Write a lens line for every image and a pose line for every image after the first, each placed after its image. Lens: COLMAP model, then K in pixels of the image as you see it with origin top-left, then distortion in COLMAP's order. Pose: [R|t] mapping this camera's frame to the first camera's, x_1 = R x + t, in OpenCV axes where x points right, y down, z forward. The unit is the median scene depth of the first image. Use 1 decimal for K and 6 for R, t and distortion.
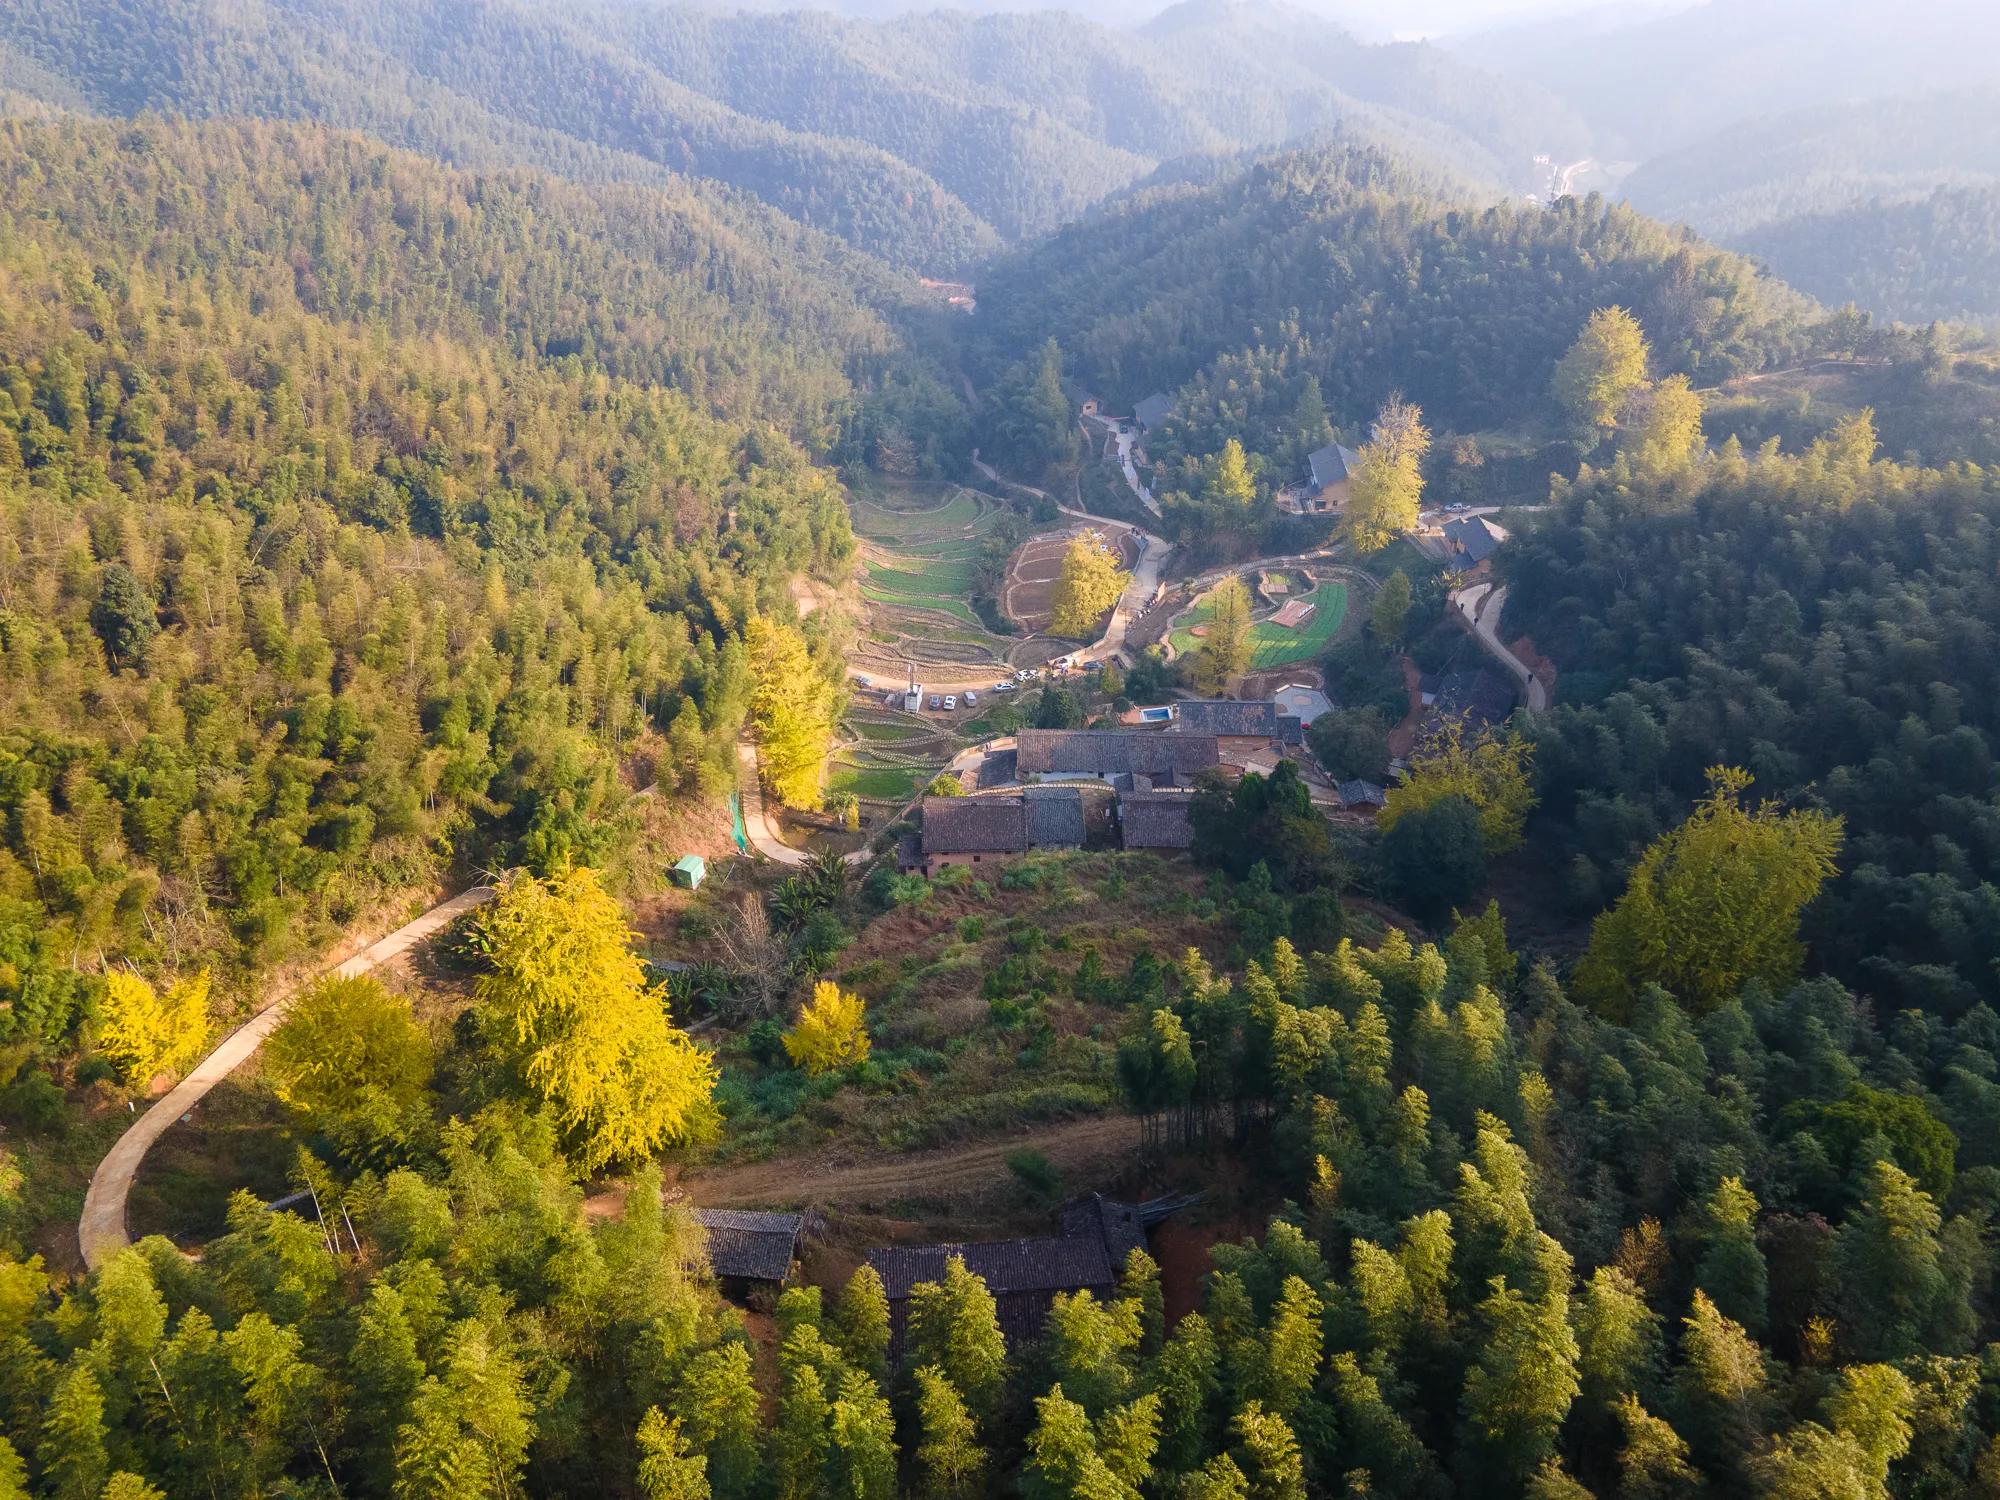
lens RADIAL K [[1464.0, 0, 1000.0], [0, 1464.0, 750.0], [0, 0, 1]] dist [0.001555, 0.082167]
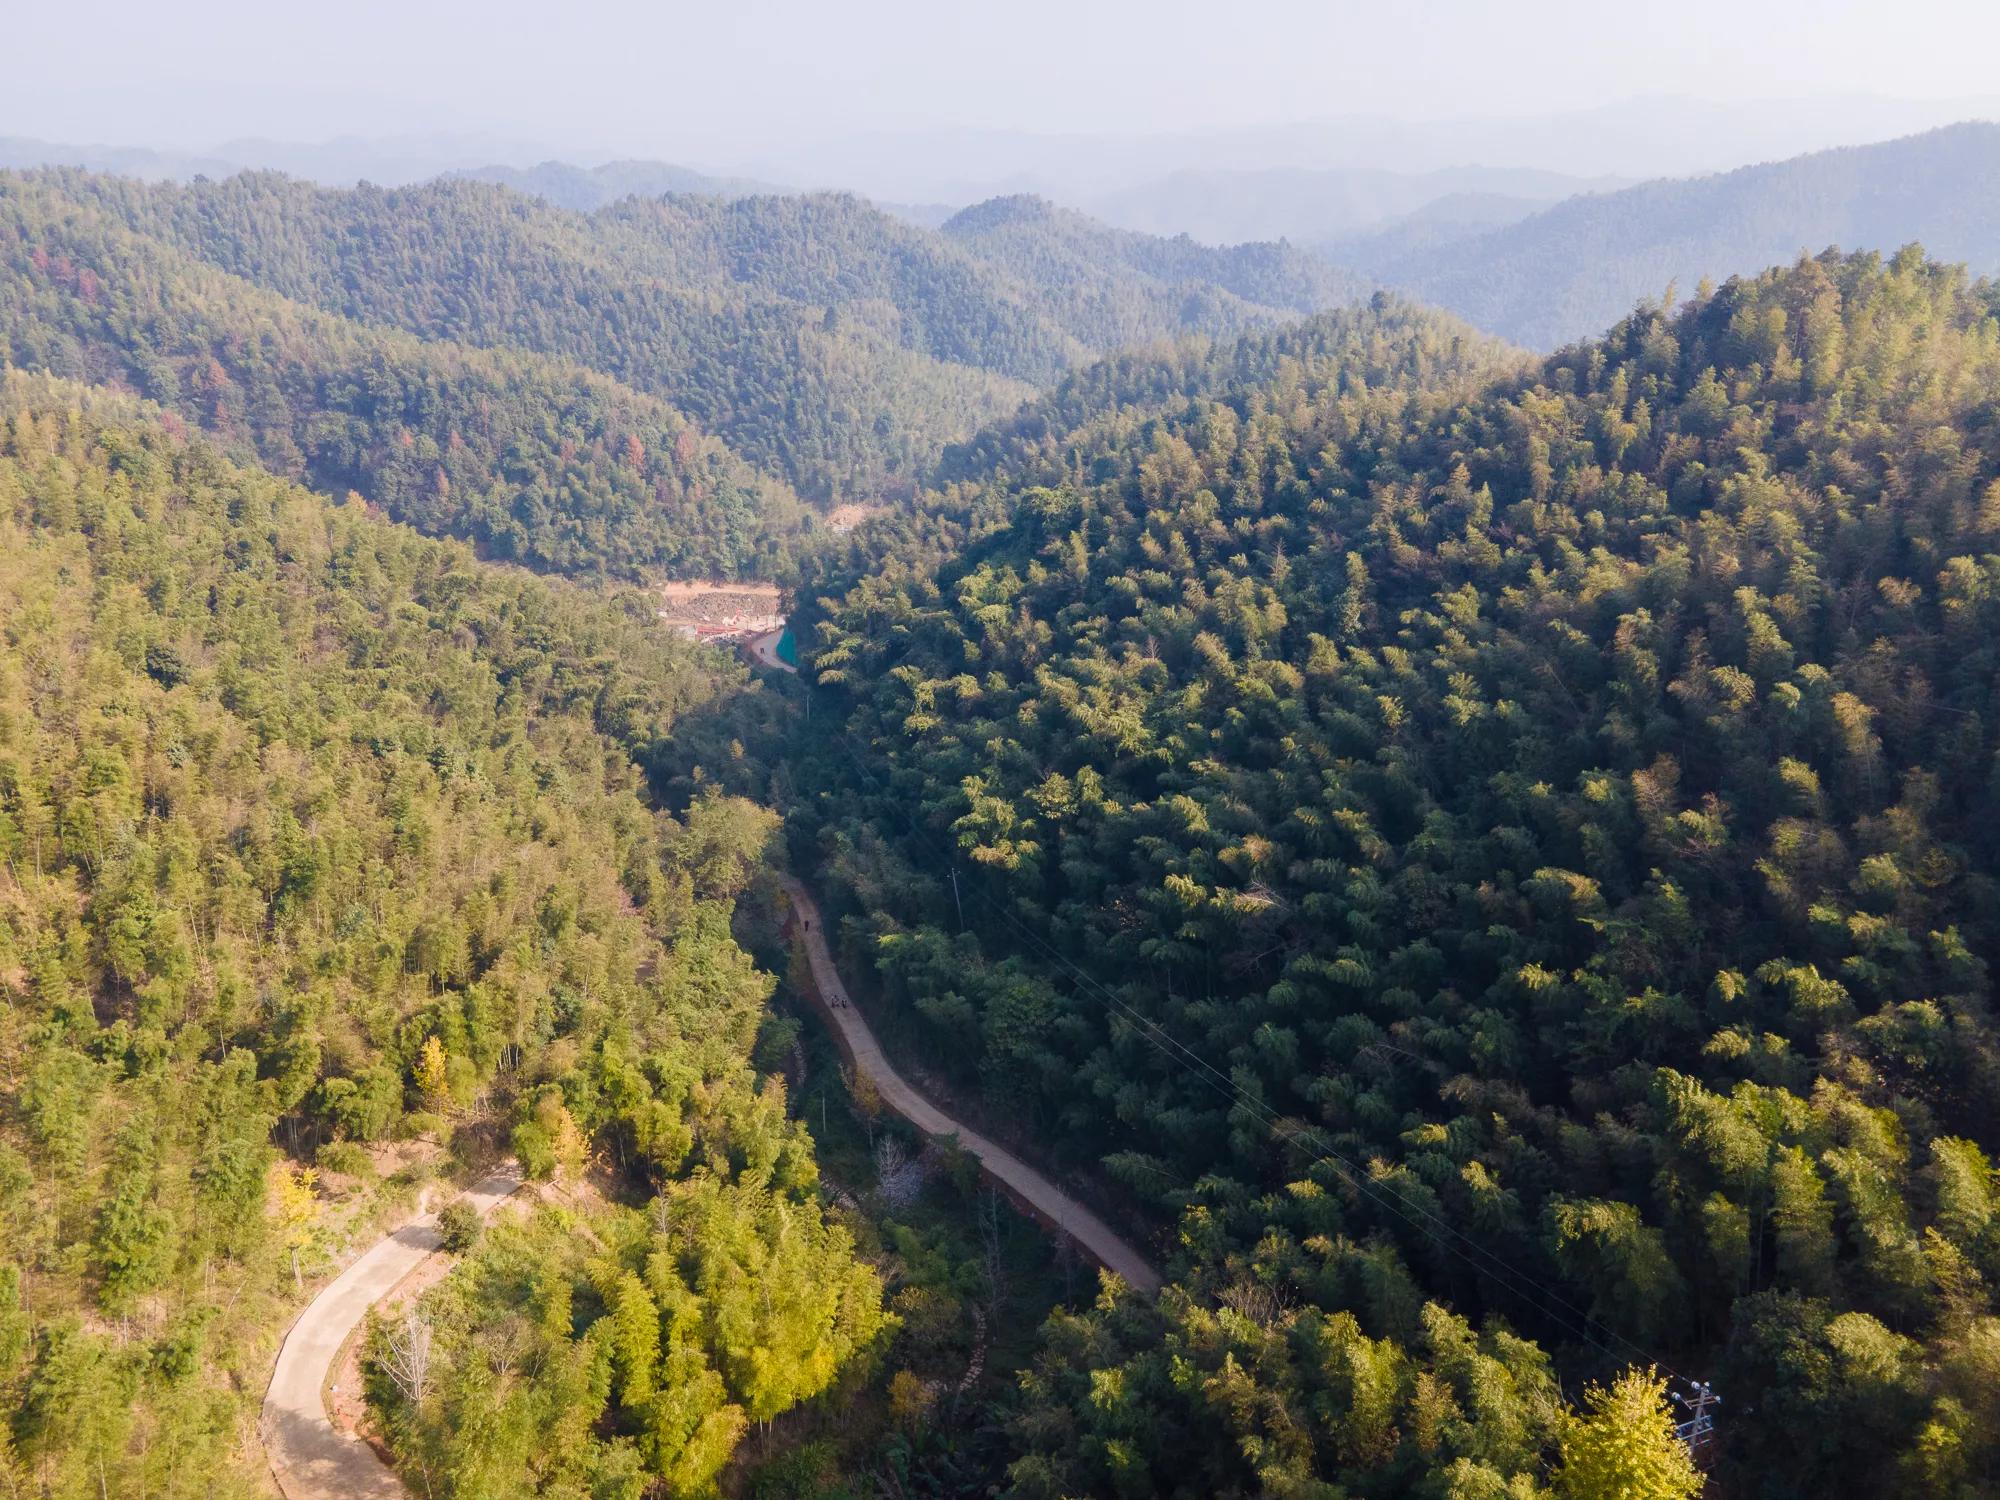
lens RADIAL K [[1464.0, 0, 1000.0], [0, 1464.0, 750.0], [0, 0, 1]] dist [0.001555, 0.082167]
pose [[0.985216, -0.068674, 0.156952, -0.020880], [0.091241, 0.985735, -0.141429, -0.166430], [-0.145001, 0.153658, 0.977427, 0.442151]]
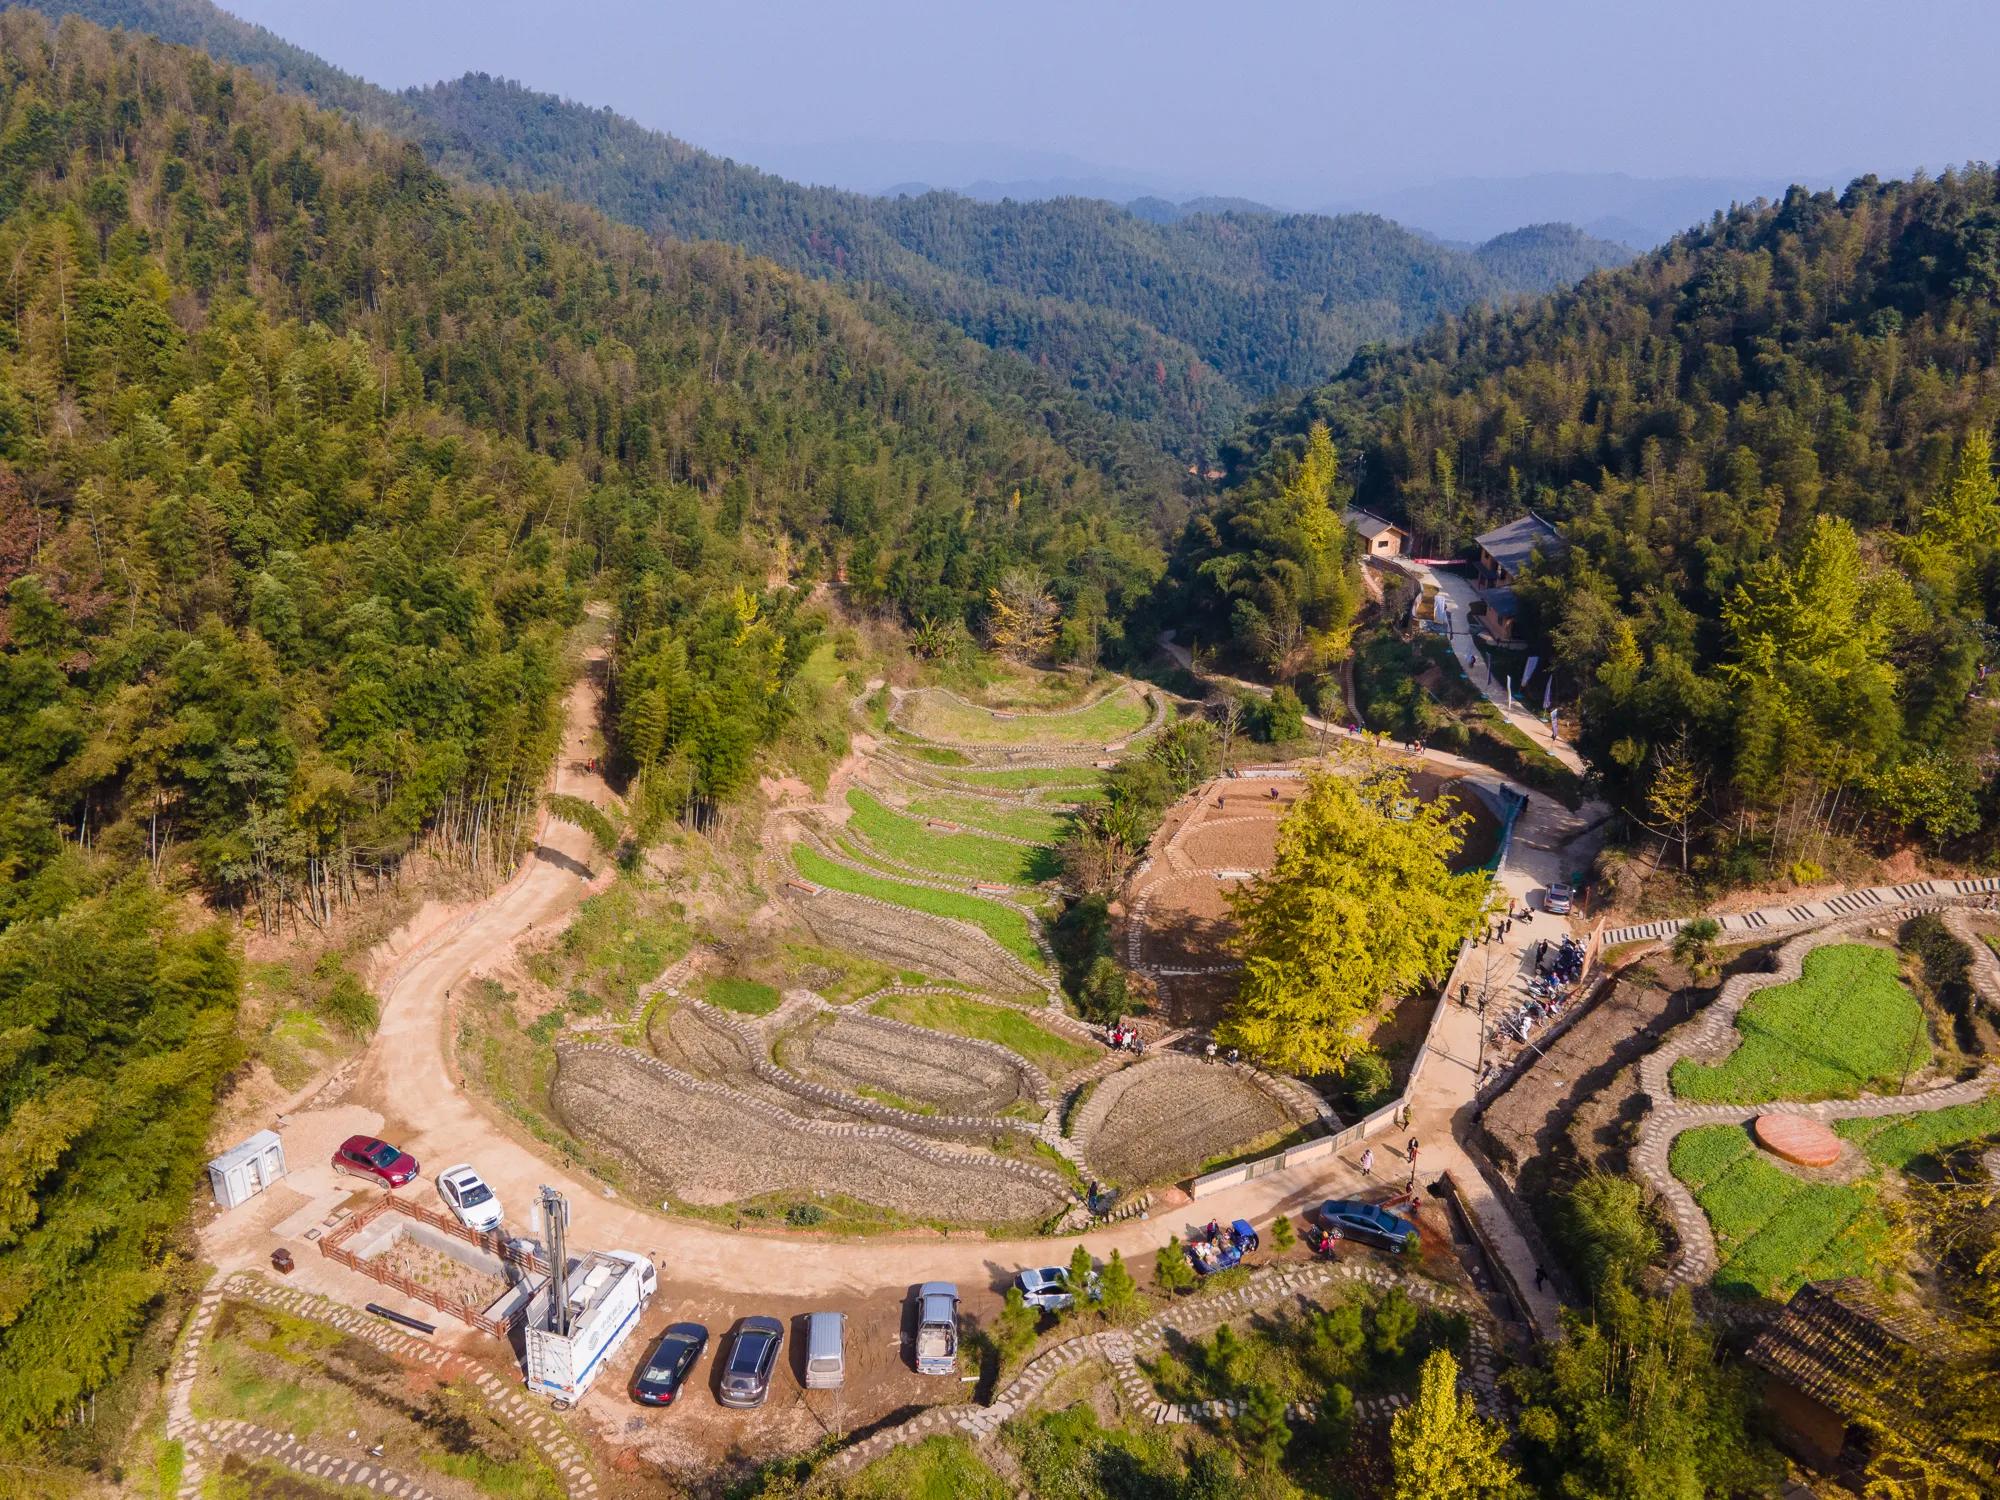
lens RADIAL K [[1464.0, 0, 1000.0], [0, 1464.0, 750.0], [0, 0, 1]] dist [0.001555, 0.082167]
pose [[0.979641, 0.081507, -0.183466, 0.014342], [-0.112493, 0.979793, -0.165383, -0.030734], [0.166278, 0.182655, 0.969014, 0.244313]]
